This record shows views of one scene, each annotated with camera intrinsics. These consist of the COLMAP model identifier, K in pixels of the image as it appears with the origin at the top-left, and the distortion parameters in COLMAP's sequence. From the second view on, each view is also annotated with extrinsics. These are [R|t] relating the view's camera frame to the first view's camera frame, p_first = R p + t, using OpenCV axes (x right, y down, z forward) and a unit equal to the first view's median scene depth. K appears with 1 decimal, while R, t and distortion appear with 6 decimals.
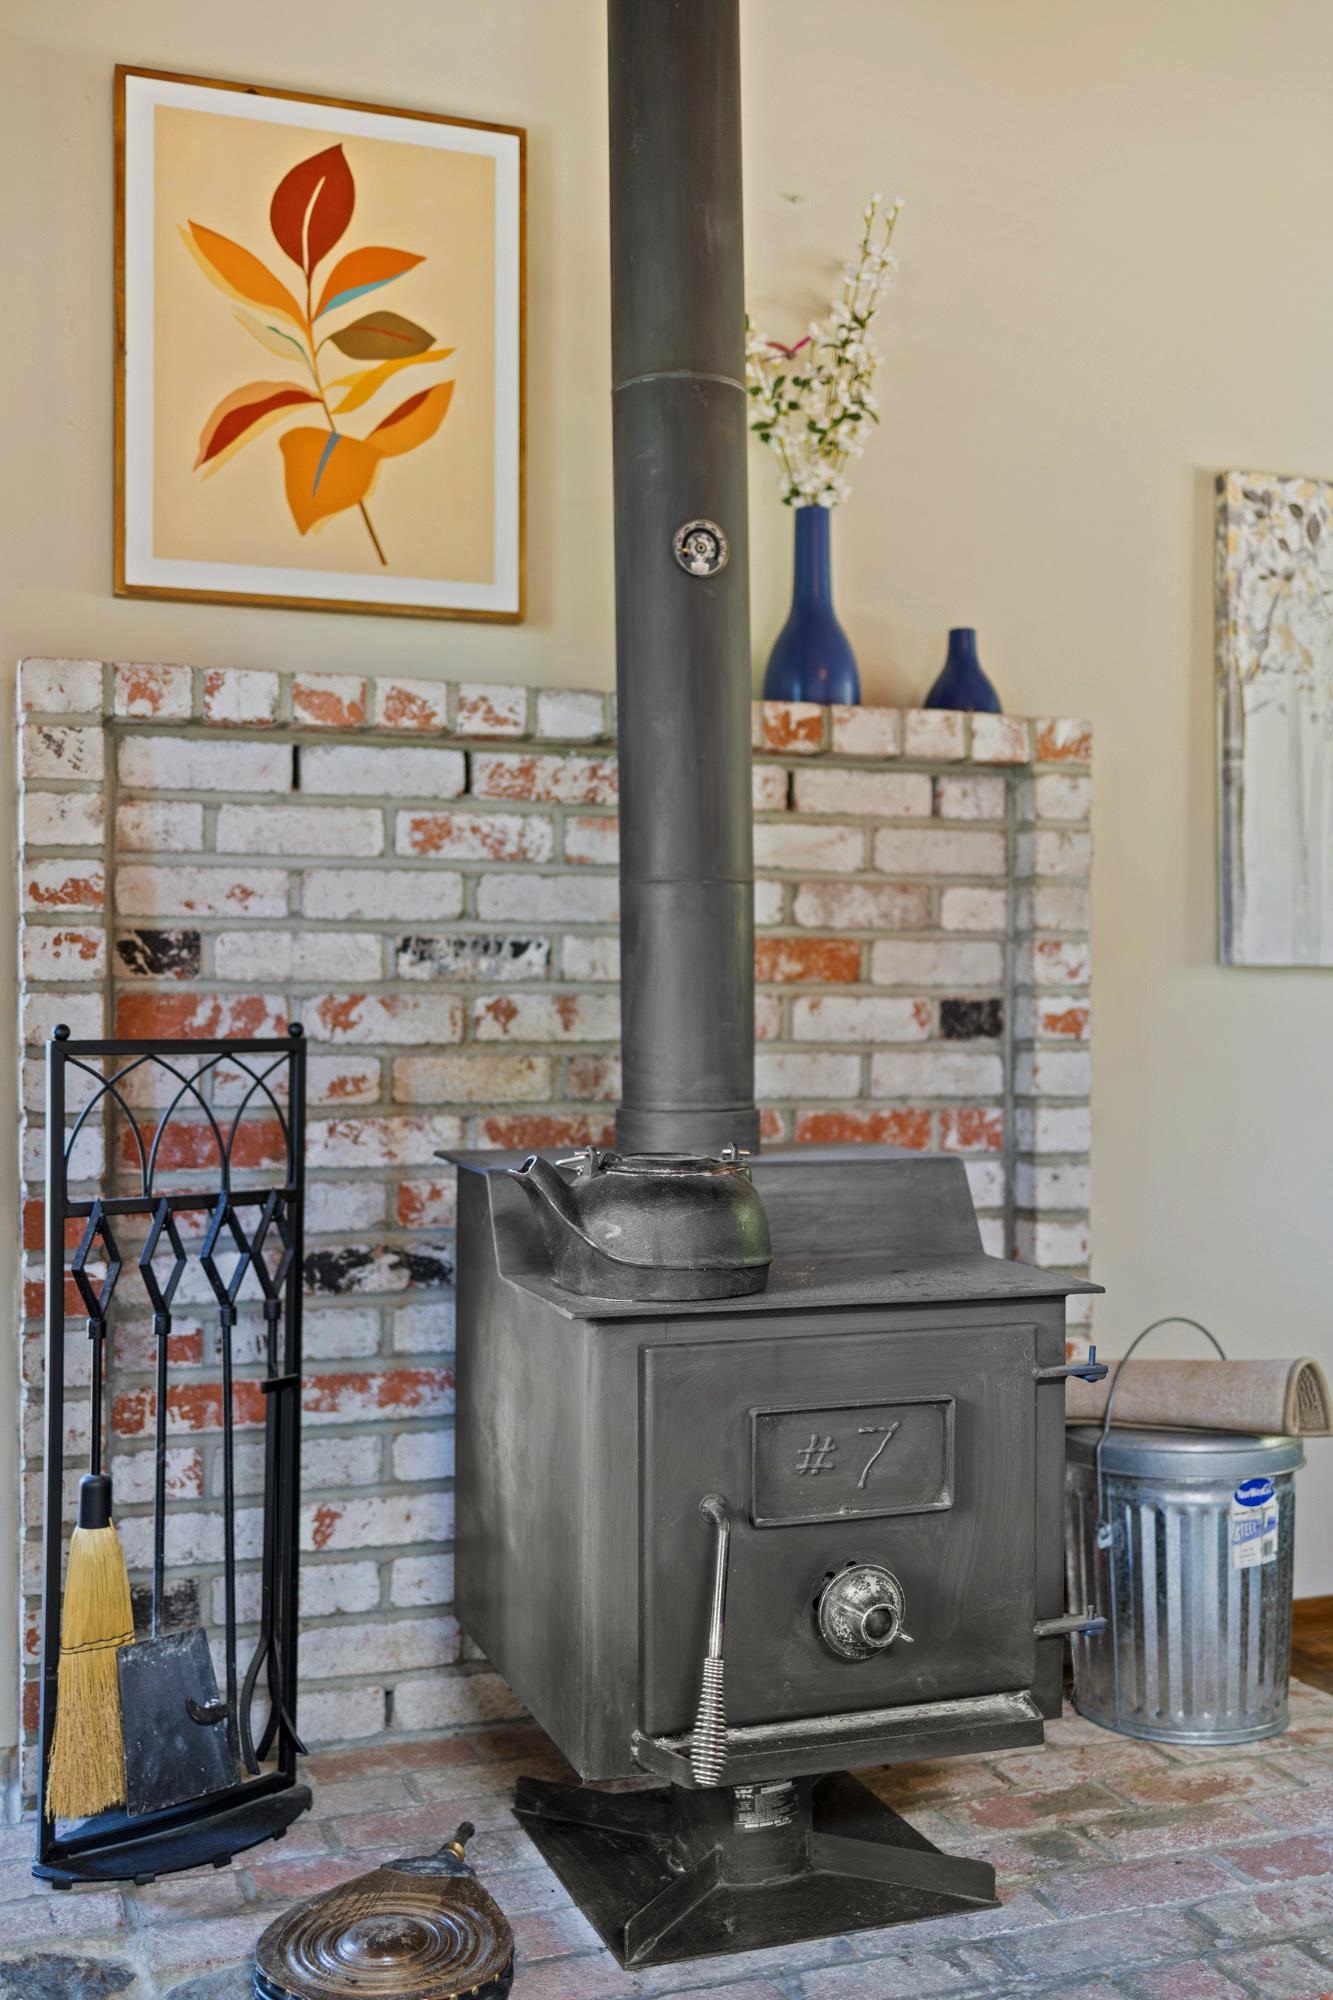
lens RADIAL K [[1992.4, 0, 666.5], [0, 1992.4, 1000.0], [0, 0, 1]] dist [0.009202, 0.003385]
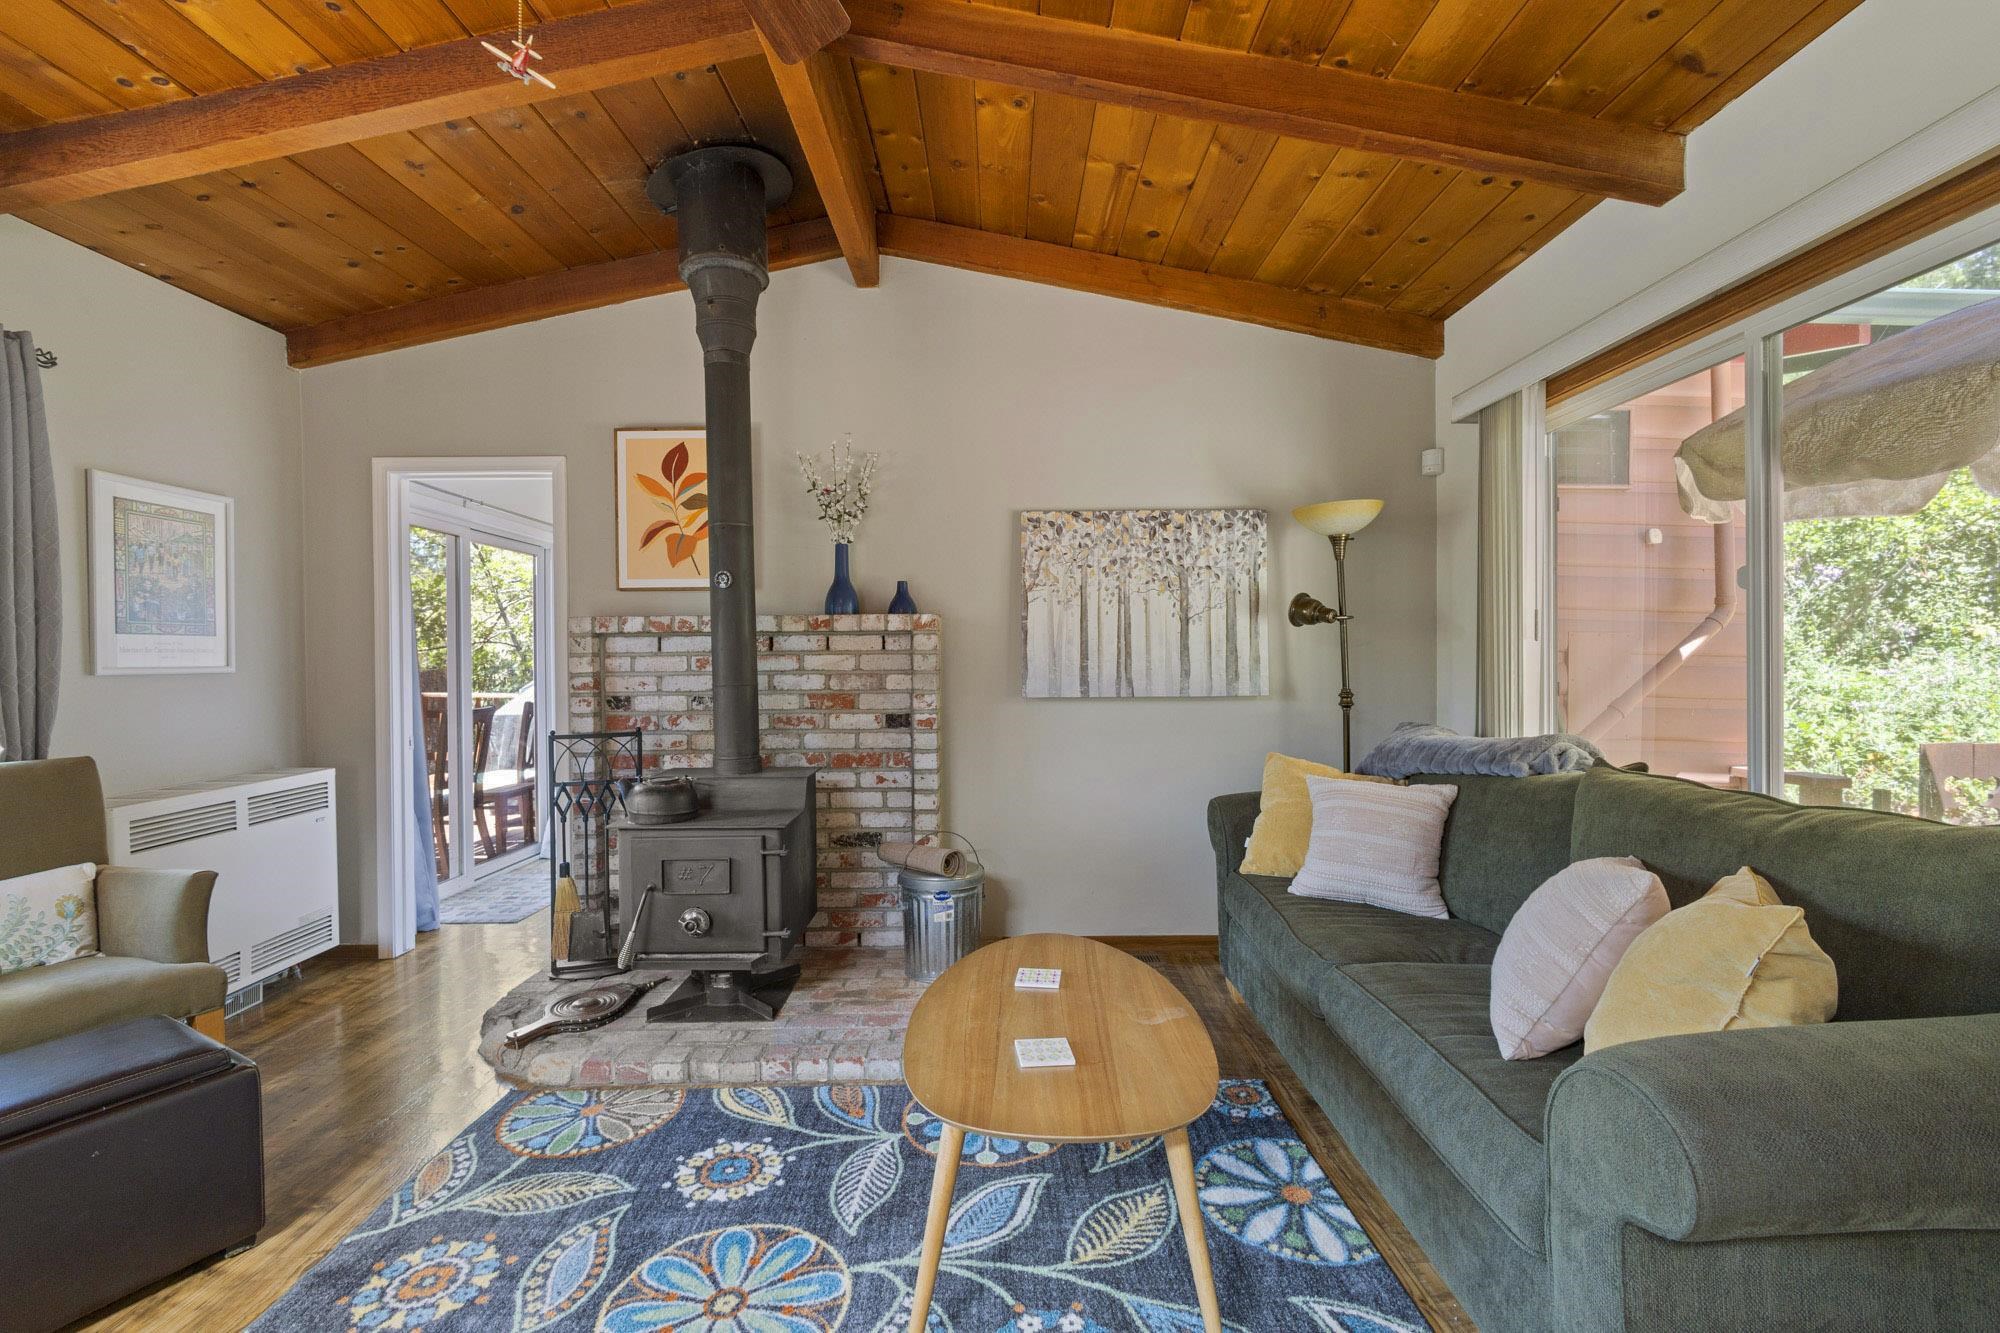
lens RADIAL K [[849.1, 0, 996.9], [0, 849.1, 667.7], [0, 0, 1]] dist [-0.002321, 0.000793]
pose [[0.940376, -0.006635, -0.340073, 0.765489], [0.012560, 0.999805, 0.015226, -0.090787], [0.339906, -0.018590, 0.940276, -0.092049]]
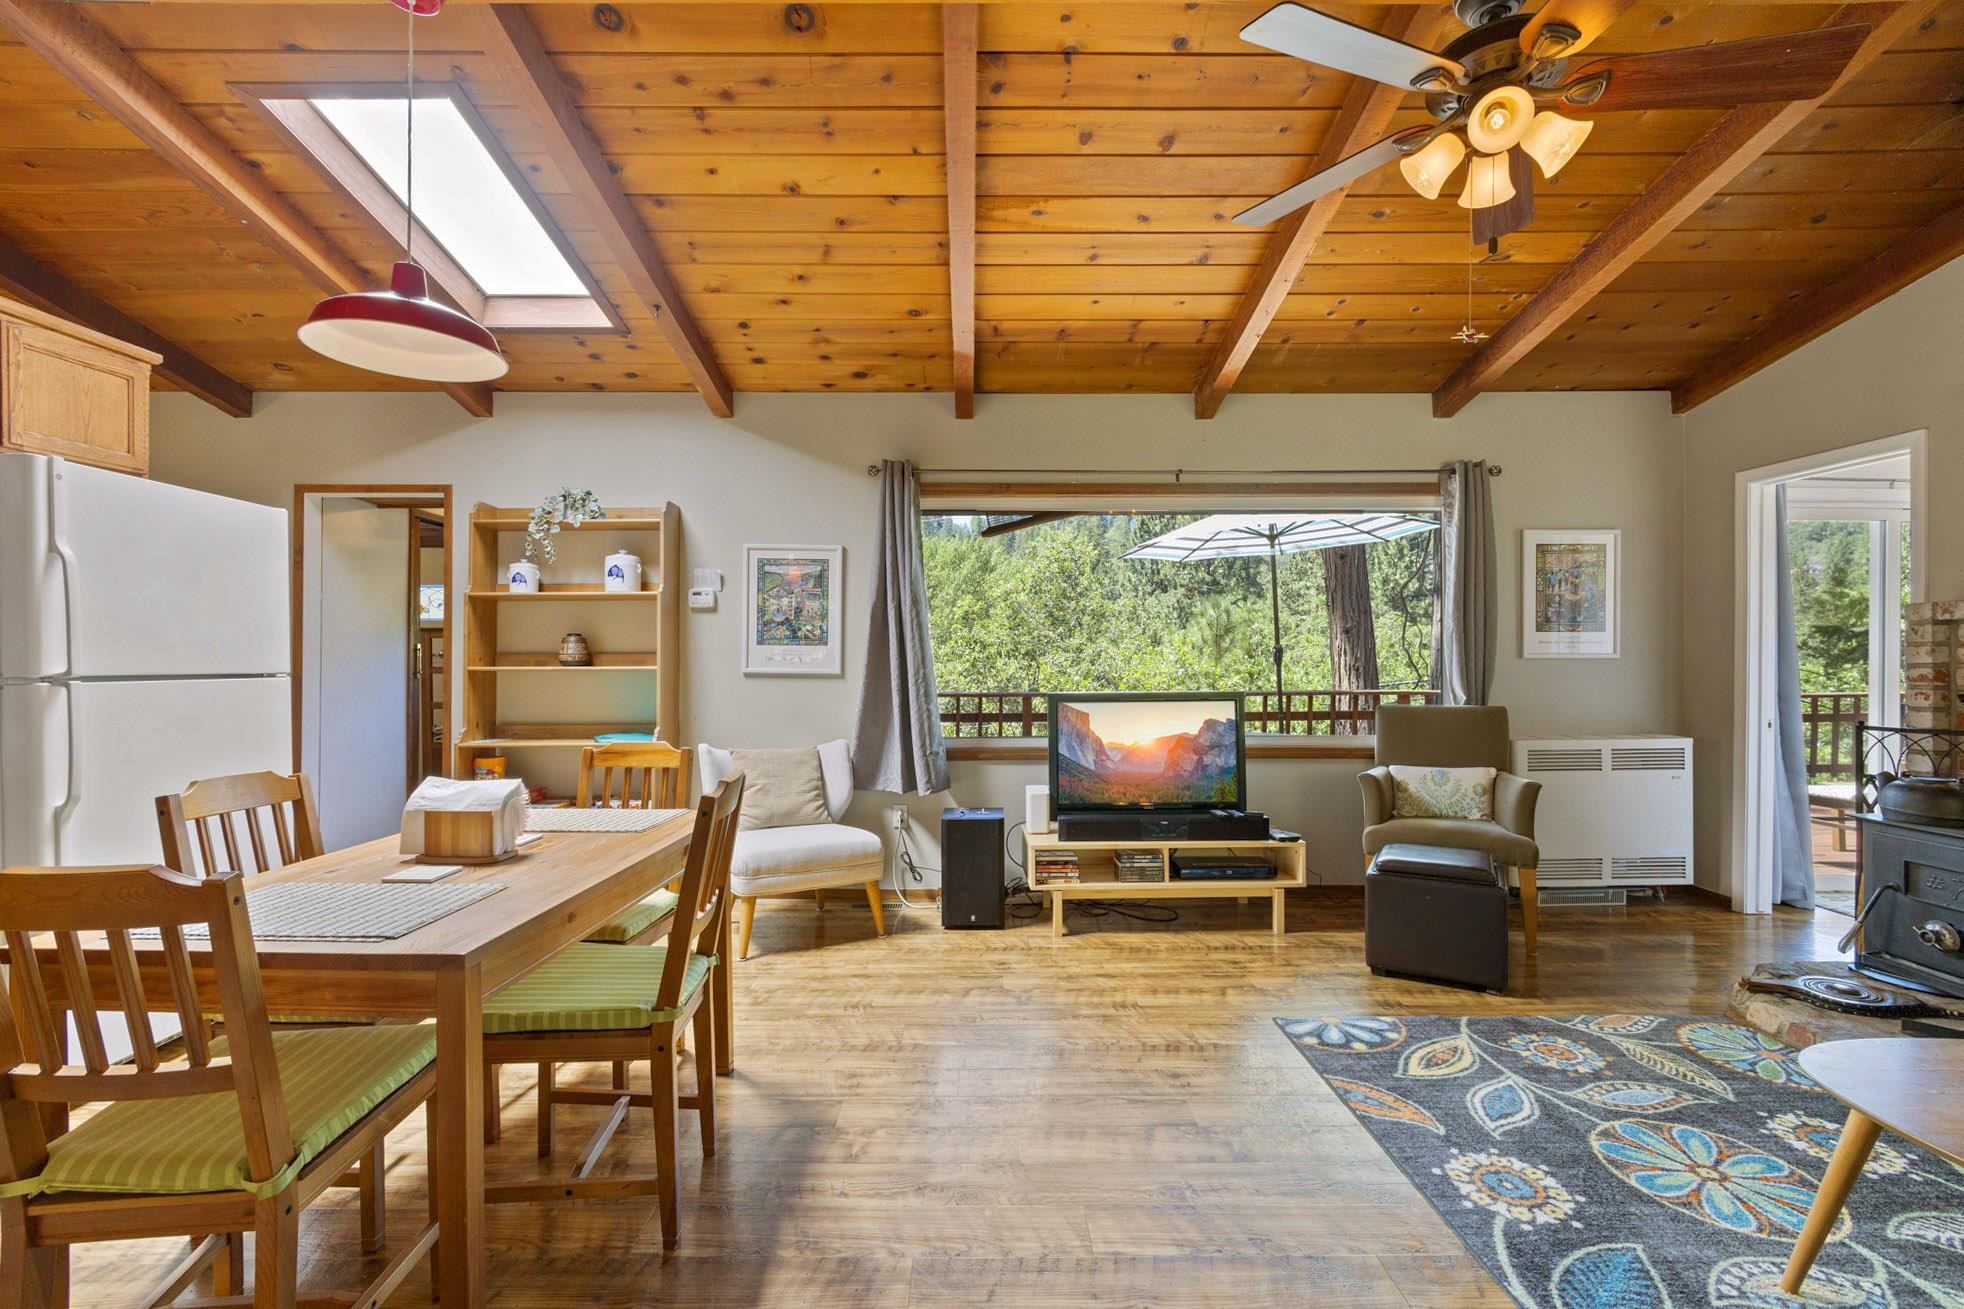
lens RADIAL K [[845.5, 0, 982.0], [0, 845.5, 654.5], [0, 0, 1]] dist [-0.002281, 0.000220]
pose [[-0.327042, -0.003458, -0.945003, 1.291382], [0.003434, 0.999982, -0.004848, -0.082269], [0.945003, -0.004831, -0.327025, 0.048871]]
